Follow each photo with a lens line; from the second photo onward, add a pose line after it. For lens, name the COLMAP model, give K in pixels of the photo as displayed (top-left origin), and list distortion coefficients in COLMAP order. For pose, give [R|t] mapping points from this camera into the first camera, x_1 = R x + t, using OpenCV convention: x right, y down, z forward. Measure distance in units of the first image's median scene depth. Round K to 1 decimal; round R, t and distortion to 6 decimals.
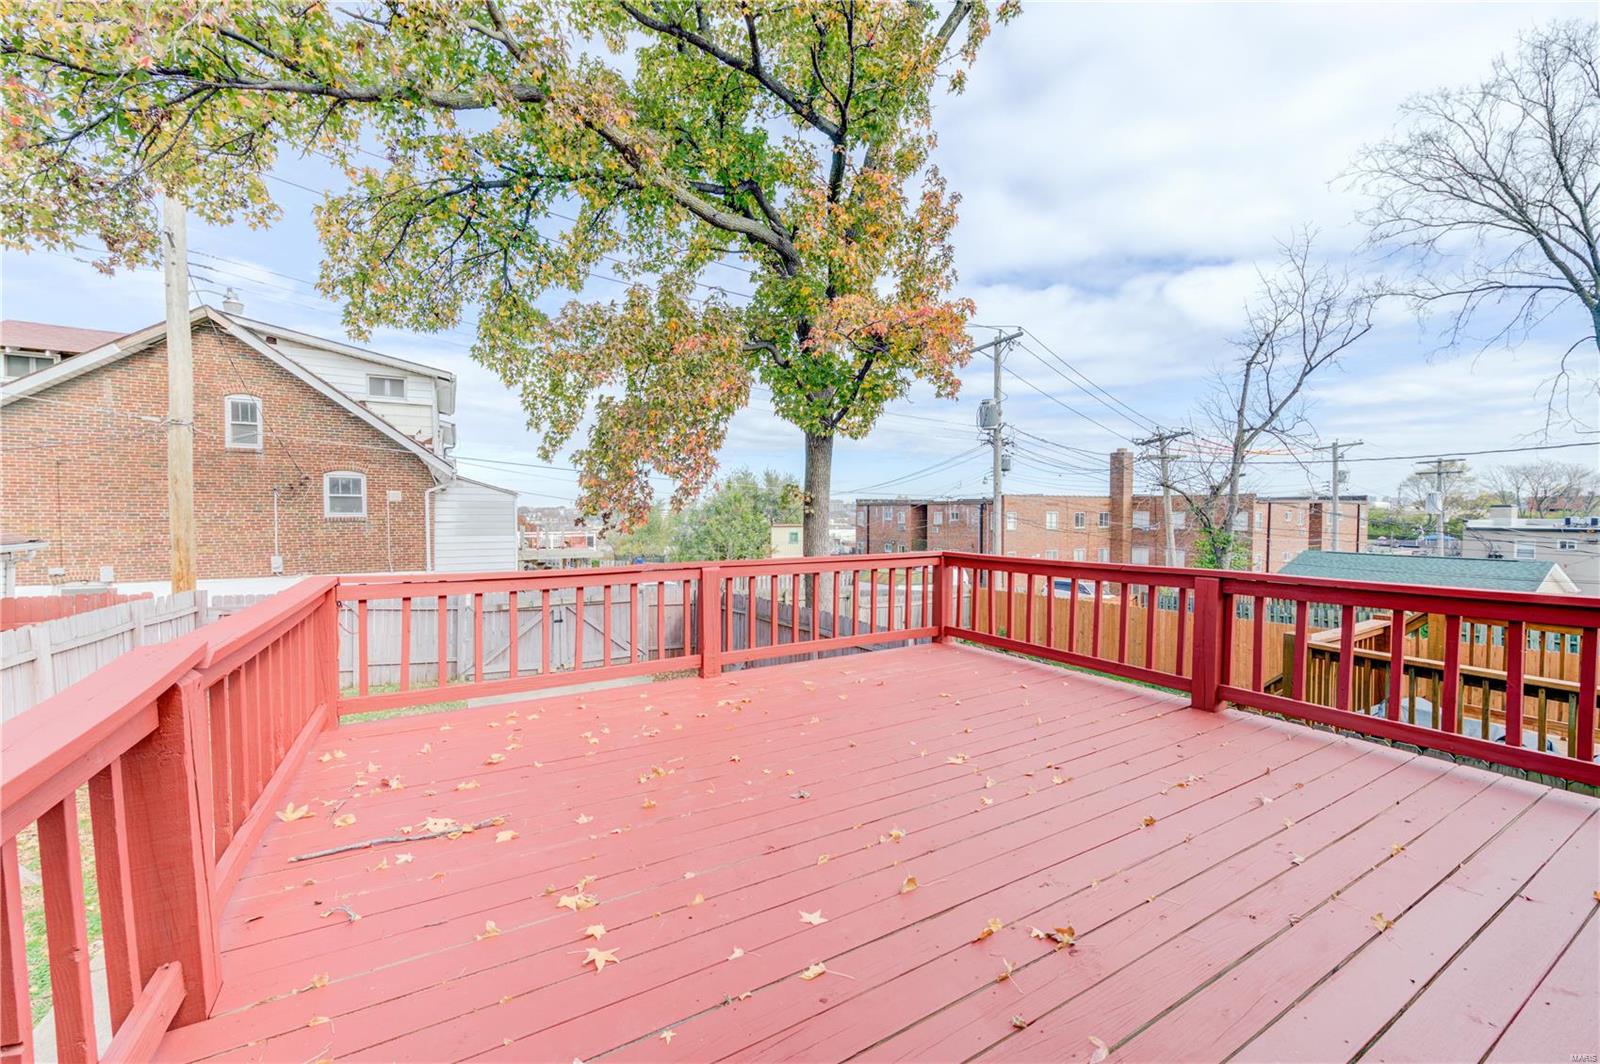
lens RADIAL K [[627.8, 0, 800.0], [0, 627.8, 532.0], [0, 0, 1]] dist [-0.000426, -0.000435]
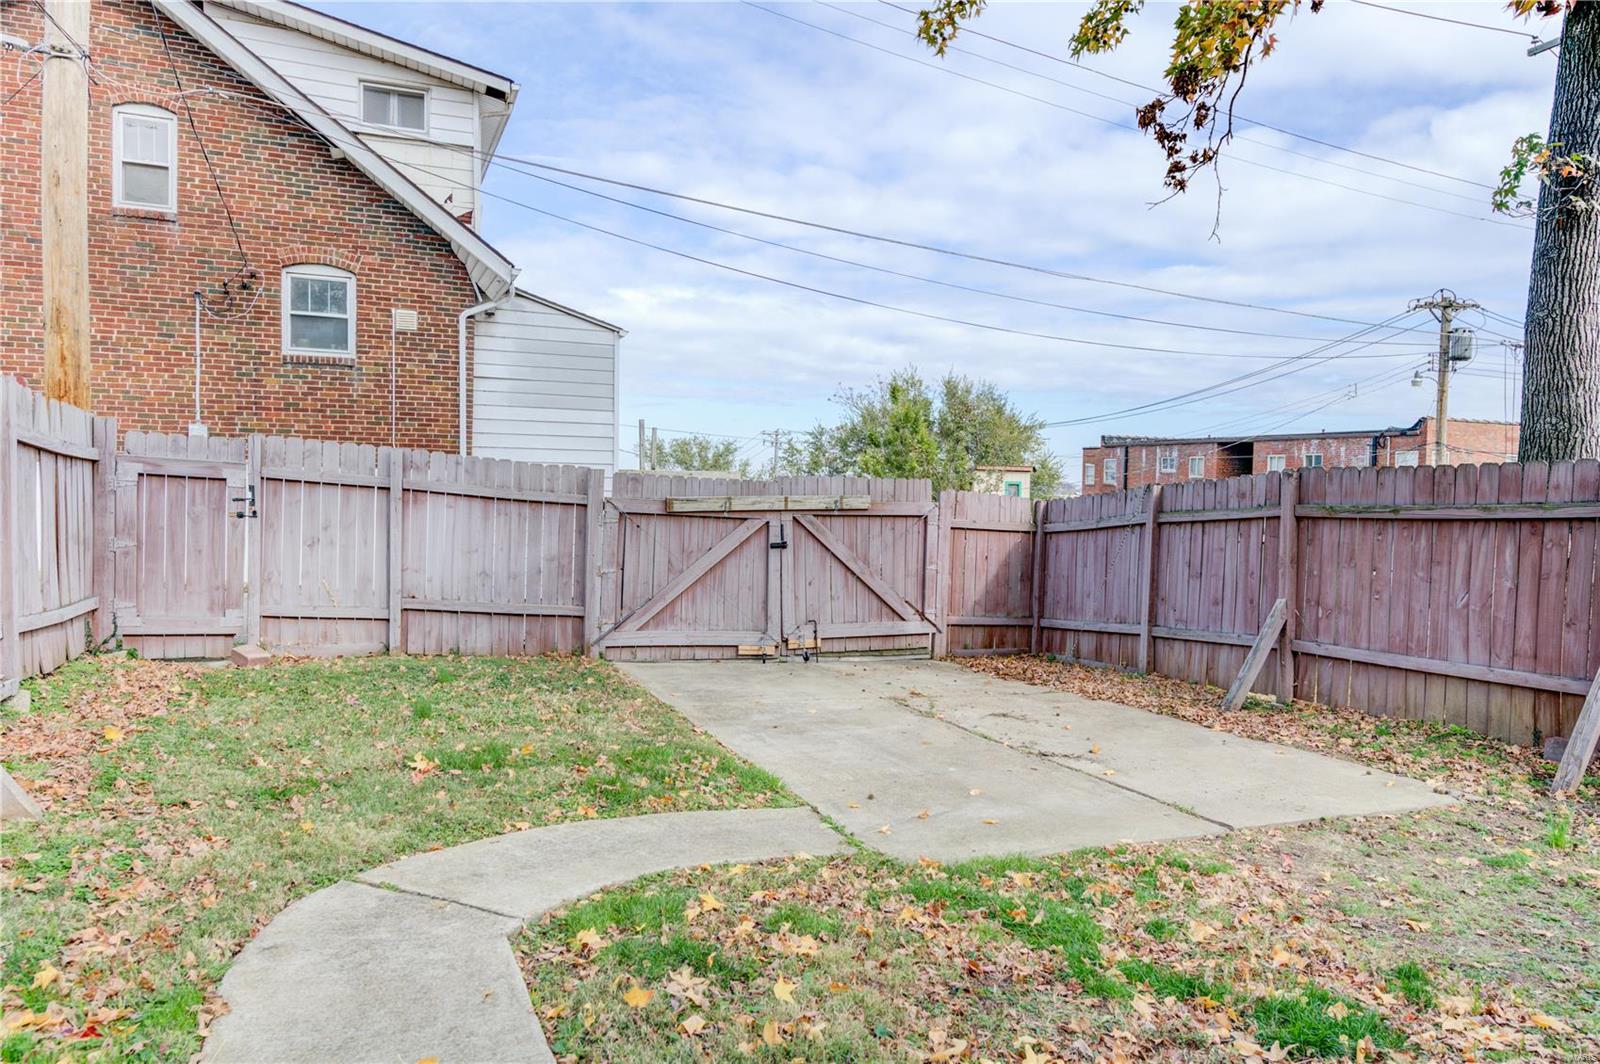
lens RADIAL K [[1067.6, 0, 800.0], [0, 1067.6, 532.0], [0, 0, 1]] dist [-0.001613, 0.001686]
pose [[0.992112, 0.022862, -0.123251, -0.223196], [-0.021355, 0.999680, 0.013536, 0.099073], [0.123521, -0.010797, 0.992283, 0.182272]]
